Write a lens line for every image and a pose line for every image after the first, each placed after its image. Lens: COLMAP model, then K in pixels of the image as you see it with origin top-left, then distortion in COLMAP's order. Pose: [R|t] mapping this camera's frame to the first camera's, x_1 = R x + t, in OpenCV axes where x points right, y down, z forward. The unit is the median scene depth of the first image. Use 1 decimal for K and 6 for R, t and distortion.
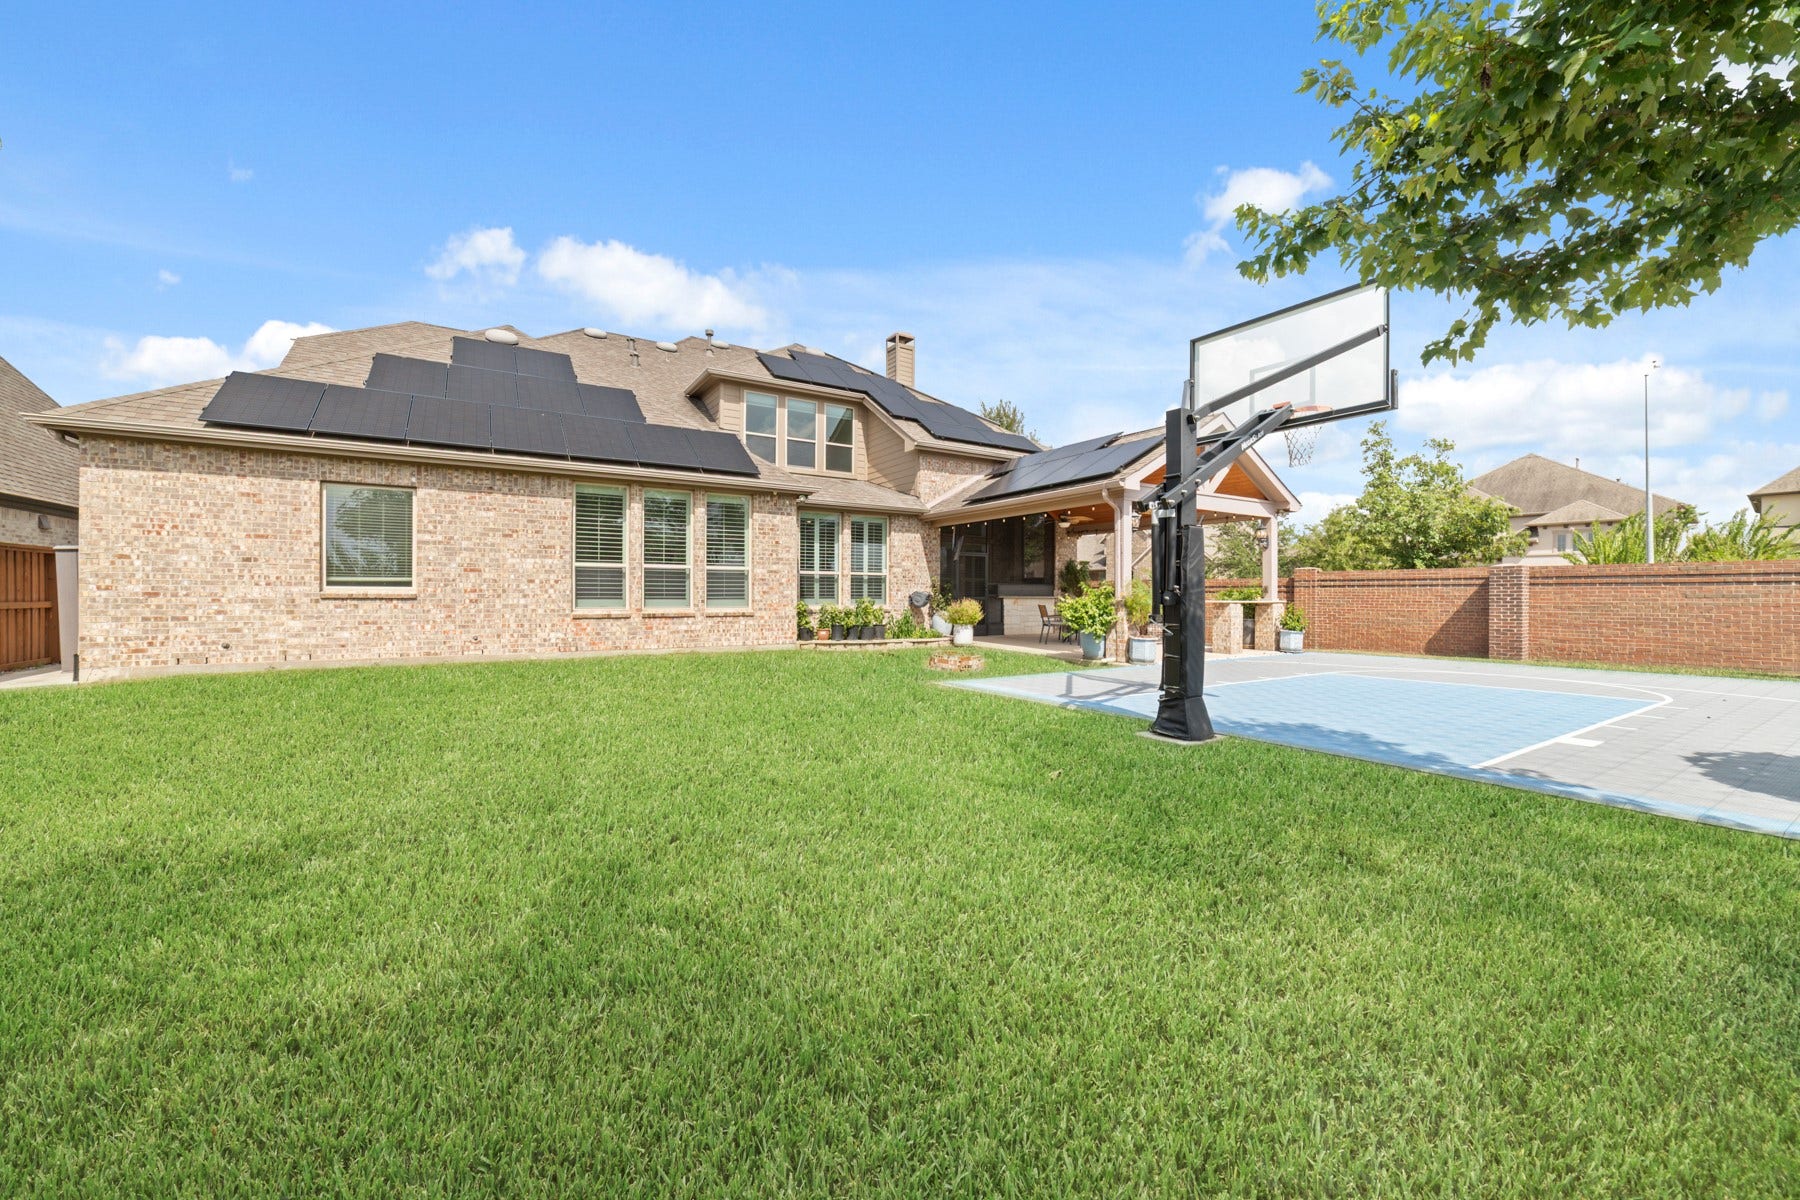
lens RADIAL K [[686.9, 0, 899.2], [0, 686.9, 593.9], [0, 0, 1]] dist [-0.001579, 0.000174]
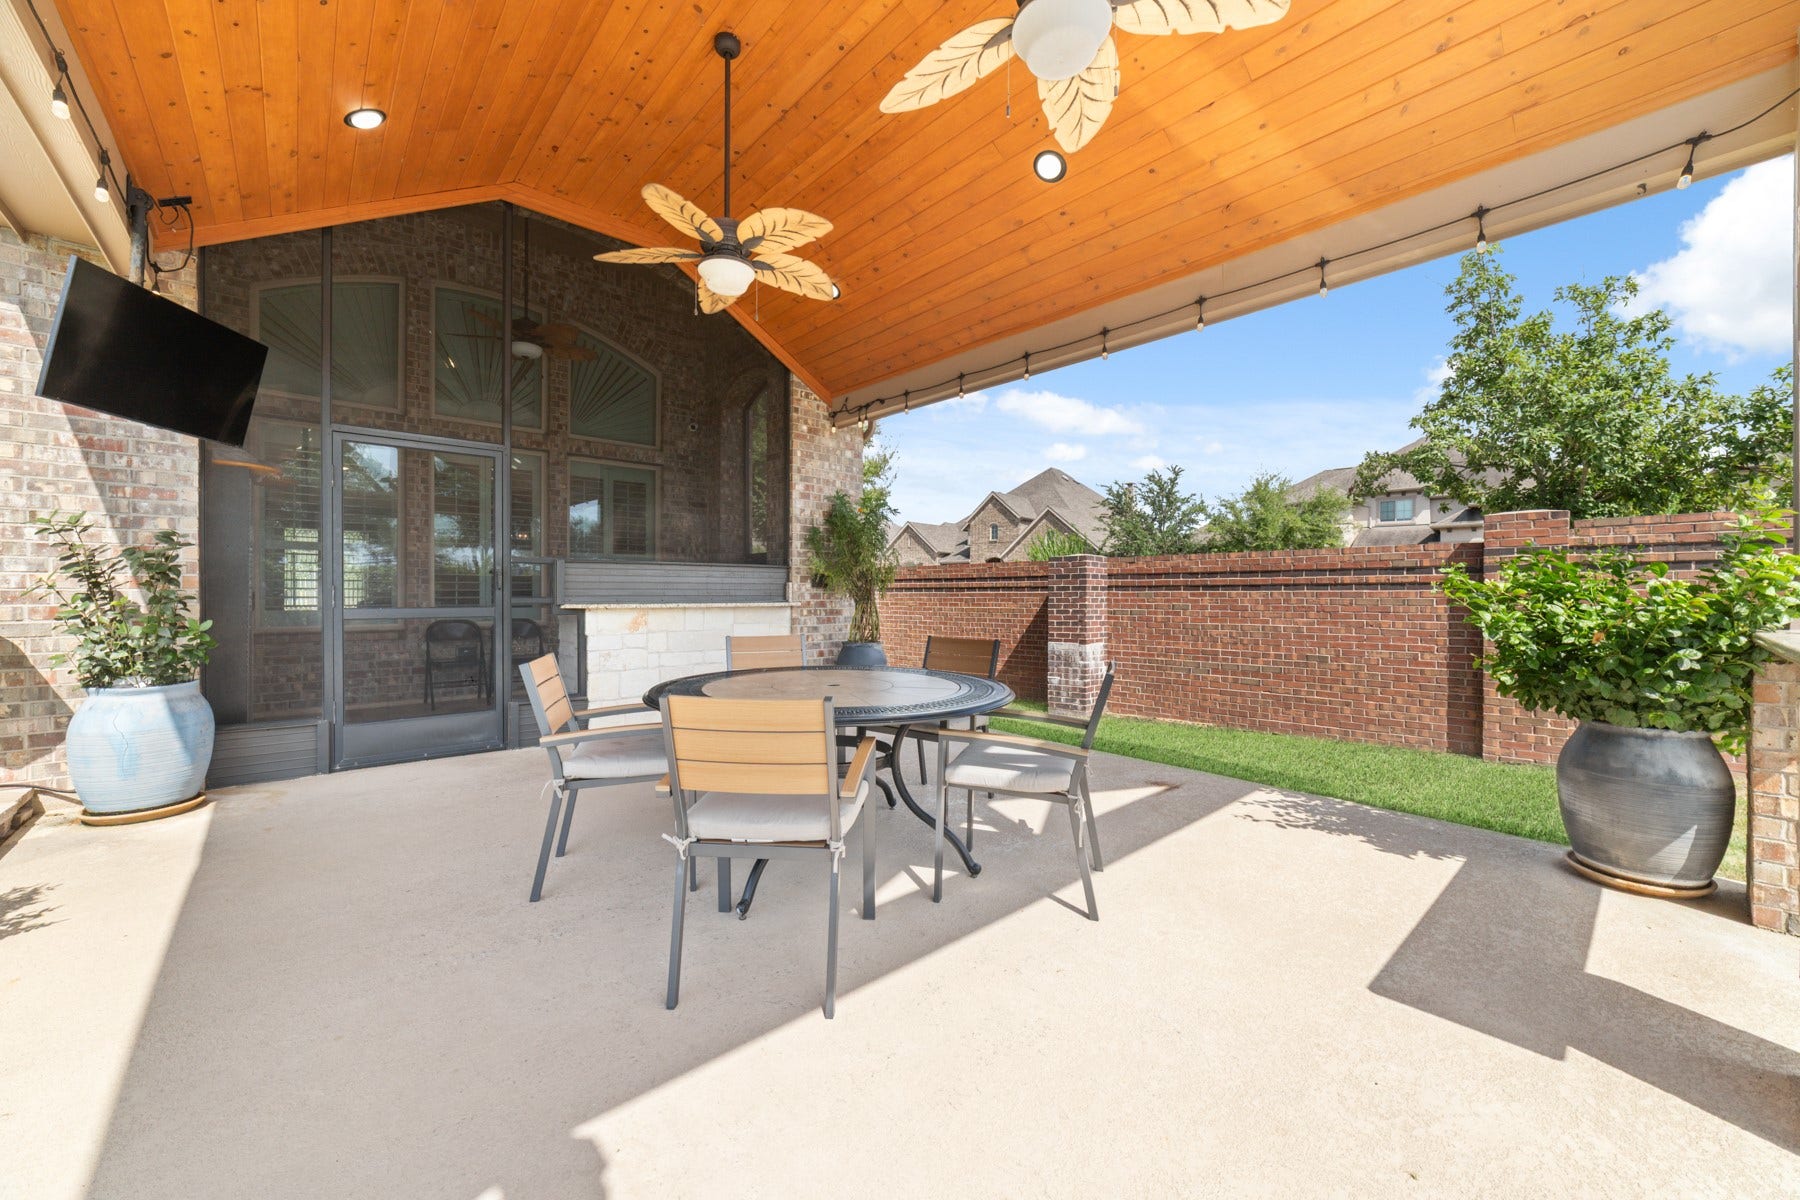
lens RADIAL K [[686.9, 0, 899.3], [0, 686.9, 595.0], [0, 0, 1]] dist [-0.001579, 0.000174]
pose [[0.983231, -0.002711, 0.182342, 0.194708], [0.002238, 0.999994, 0.002797, 0.000179], [-0.182349, -0.002342, 0.983231, 0.589343]]
